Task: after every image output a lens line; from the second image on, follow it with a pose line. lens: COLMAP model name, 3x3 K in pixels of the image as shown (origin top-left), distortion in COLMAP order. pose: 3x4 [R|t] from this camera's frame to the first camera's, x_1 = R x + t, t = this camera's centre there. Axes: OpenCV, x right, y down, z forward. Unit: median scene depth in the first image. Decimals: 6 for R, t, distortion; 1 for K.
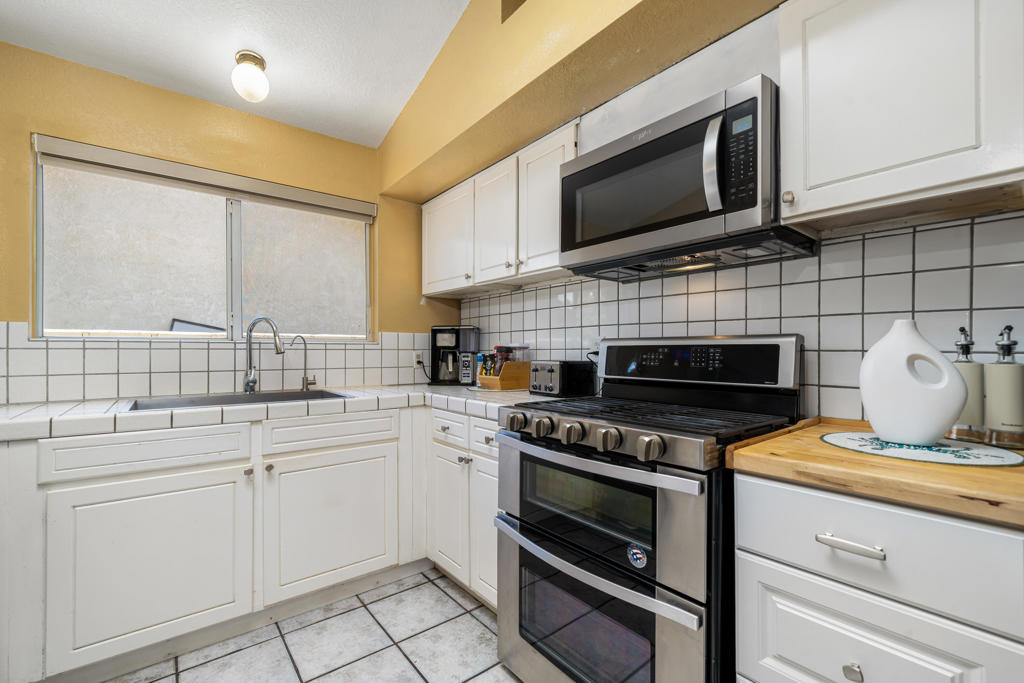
lens RADIAL K [[438.7, 0, 507.6], [0, 438.7, 350.1], [0, 0, 1]] dist [-0.001364, -0.000131]
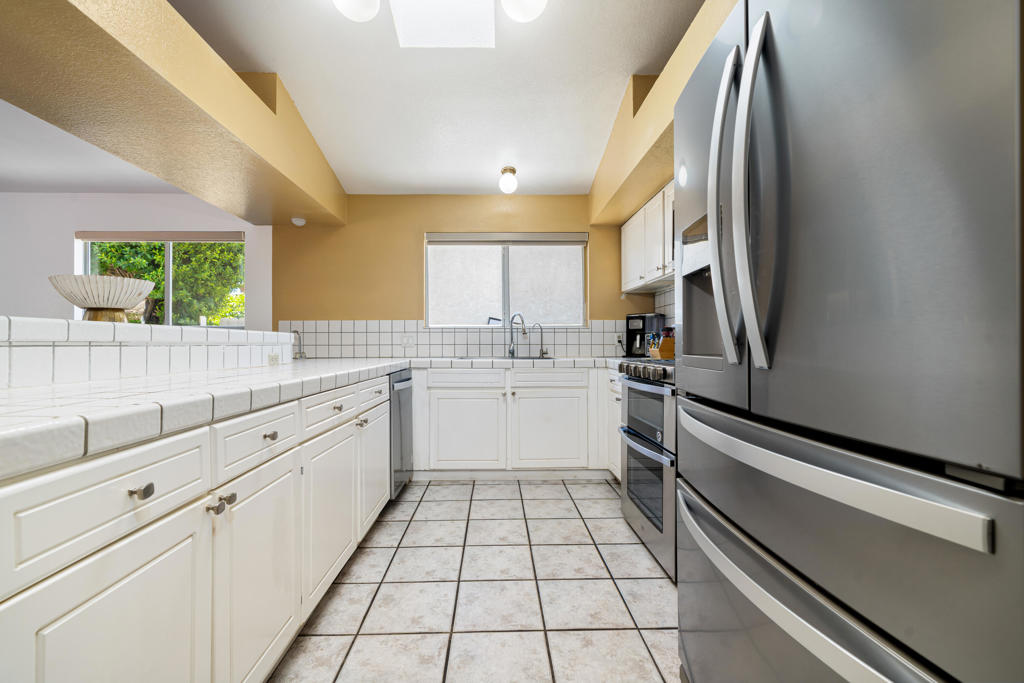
lens RADIAL K [[451.3, 0, 505.5], [0, 451.3, 344.0], [0, 0, 1]] dist [0.002305, 0.000009]
pose [[0.800335, -0.003405, -0.599544, 0.488988], [0.003419, 0.999994, -0.001116, 0.049429], [0.599543, -0.001157, 0.800341, -0.469247]]
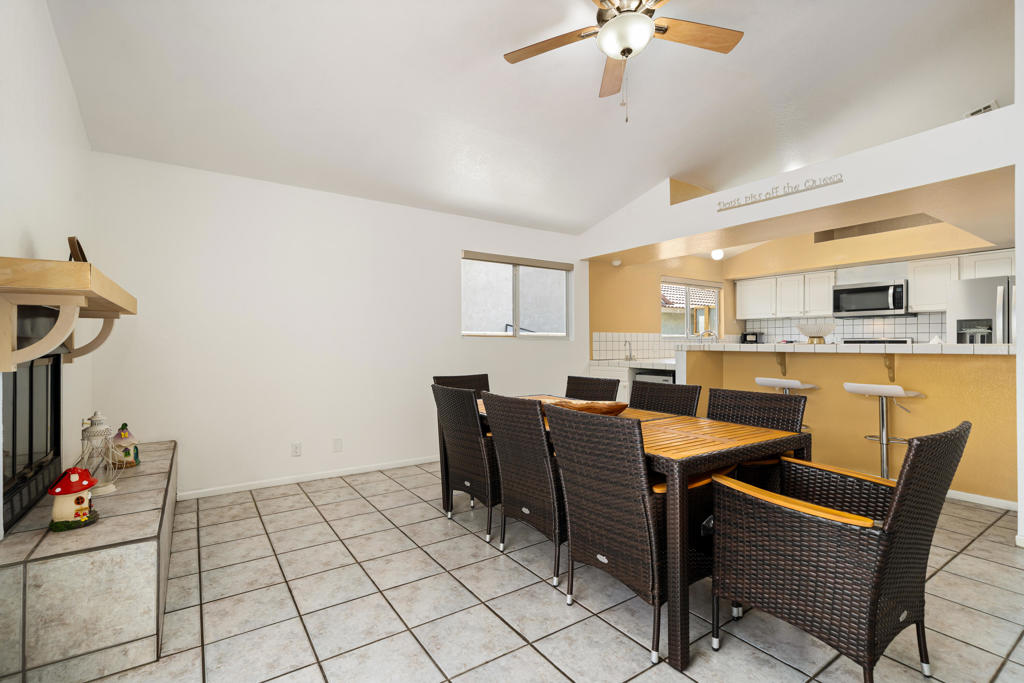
lens RADIAL K [[470.7, 0, 512.0], [0, 470.7, 341.5], [0, 0, 1]] dist [-0.000041, -0.000084]
pose [[0.998057, -0.000263, -0.062302, -1.721600], [-0.000045, 0.999988, -0.004940, 0.011312], [0.062302, 0.004933, 0.998045, -2.228445]]
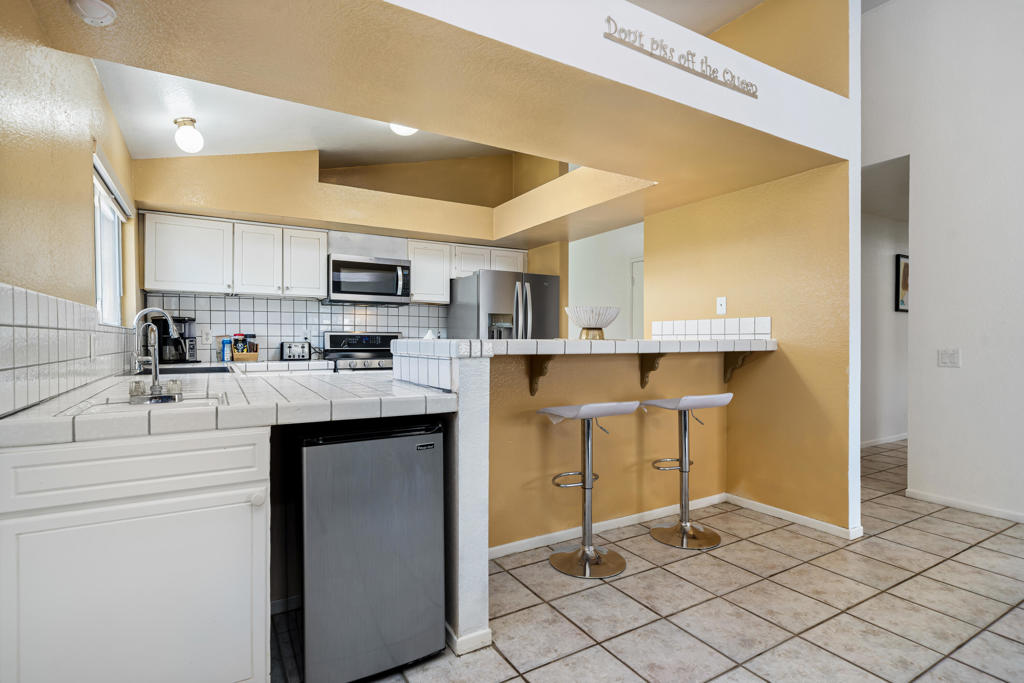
lens RADIAL K [[503.2, 0, 509.6], [0, 503.2, 344.6], [0, 0, 1]] dist [0.001256, 0.000429]
pose [[0.138082, -0.009023, 0.990380, -1.919989], [-0.001287, 0.999956, 0.009290, 0.013025], [-0.990420, -0.002557, 0.138064, -0.211746]]
